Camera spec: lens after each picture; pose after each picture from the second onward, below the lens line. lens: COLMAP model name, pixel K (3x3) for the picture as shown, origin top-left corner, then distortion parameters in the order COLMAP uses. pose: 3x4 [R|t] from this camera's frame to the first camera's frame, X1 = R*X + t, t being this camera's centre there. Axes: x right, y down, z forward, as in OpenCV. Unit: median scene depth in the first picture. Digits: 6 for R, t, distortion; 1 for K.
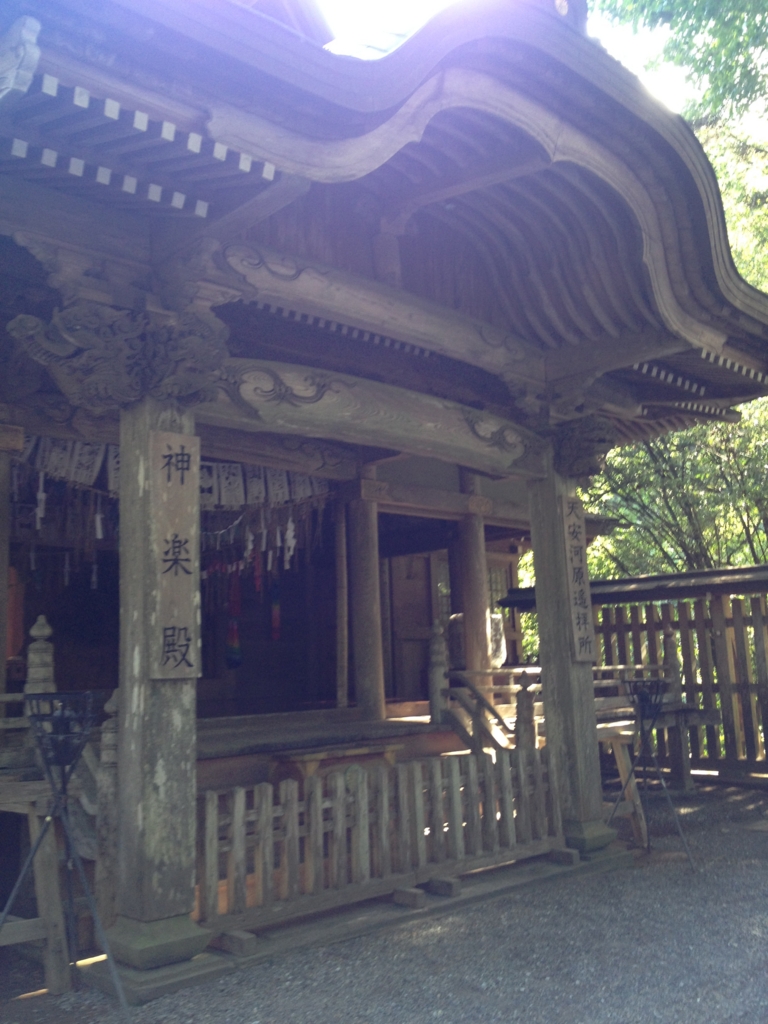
lens RADIAL K [[954.1, 0, 386.7], [0, 954.1, 508.0], [0, 0, 1]] dist [0.149887, -0.306013]
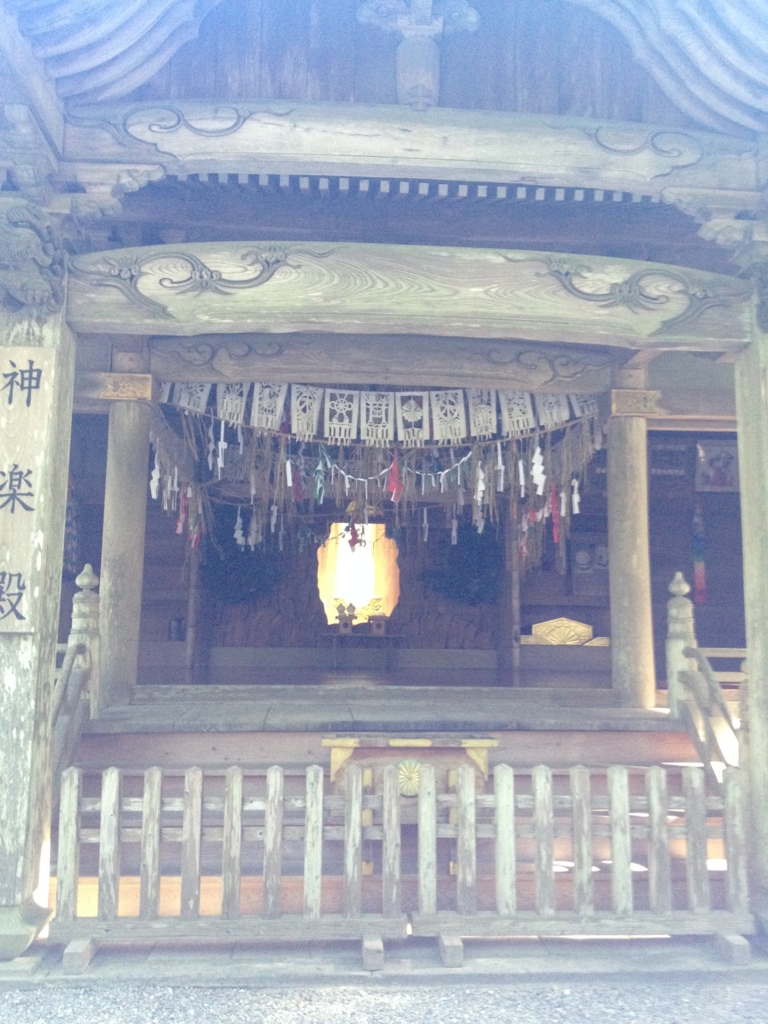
lens RADIAL K [[954.1, 0, 386.7], [0, 954.1, 508.0], [0, 0, 1]] dist [0.149887, -0.306013]
pose [[0.767426, -0.048631, -0.639290, 0.488645], [0.070167, 0.997500, 0.008350, 0.068627], [0.637286, -0.051265, 0.768920, 0.459721]]
